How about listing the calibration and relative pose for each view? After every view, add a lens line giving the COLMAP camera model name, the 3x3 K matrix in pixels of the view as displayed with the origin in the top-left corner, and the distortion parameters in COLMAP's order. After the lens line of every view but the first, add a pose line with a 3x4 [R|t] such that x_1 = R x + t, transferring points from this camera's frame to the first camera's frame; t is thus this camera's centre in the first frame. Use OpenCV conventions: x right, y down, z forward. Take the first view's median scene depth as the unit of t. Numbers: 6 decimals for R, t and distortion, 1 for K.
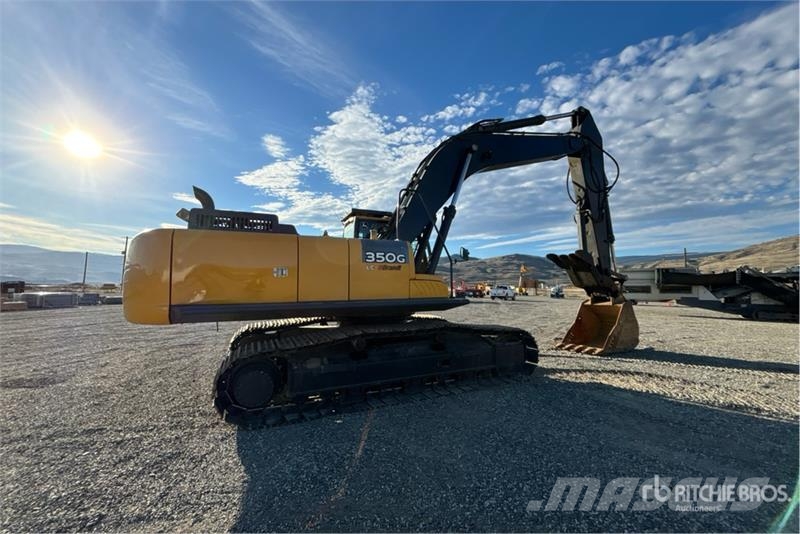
lens RADIAL K [[322.7, 0, 400.2], [0, 322.7, 274.0], [0, 0, 1]] dist [0.000030, 0.000640]
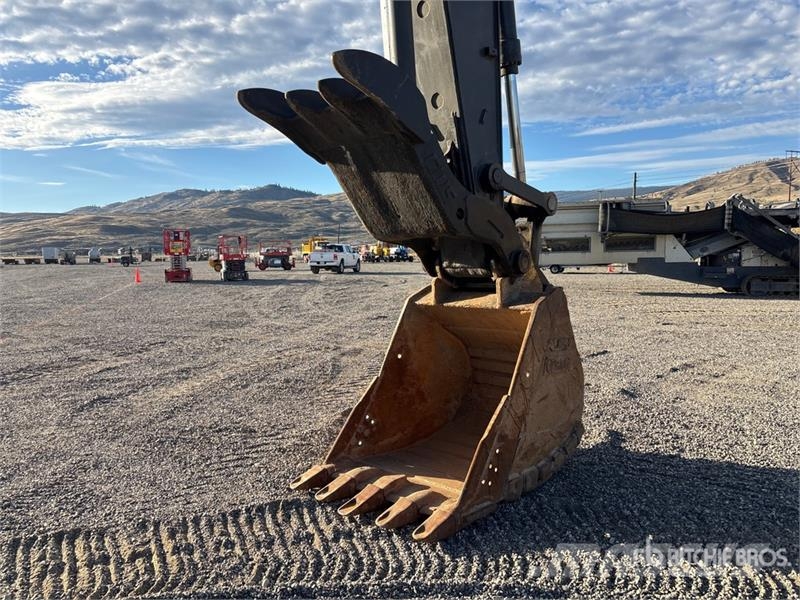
lens RADIAL K [[603.5, 0, 382.0], [0, 603.5, 324.5], [0, 0, 1]] dist [0.049673, -0.052487]
pose [[0.940412, -0.066047, 0.333562, 0.165473], [0.010268, 0.986024, 0.166289, 0.011304], [-0.339883, -0.152955, 0.927946, 0.237504]]
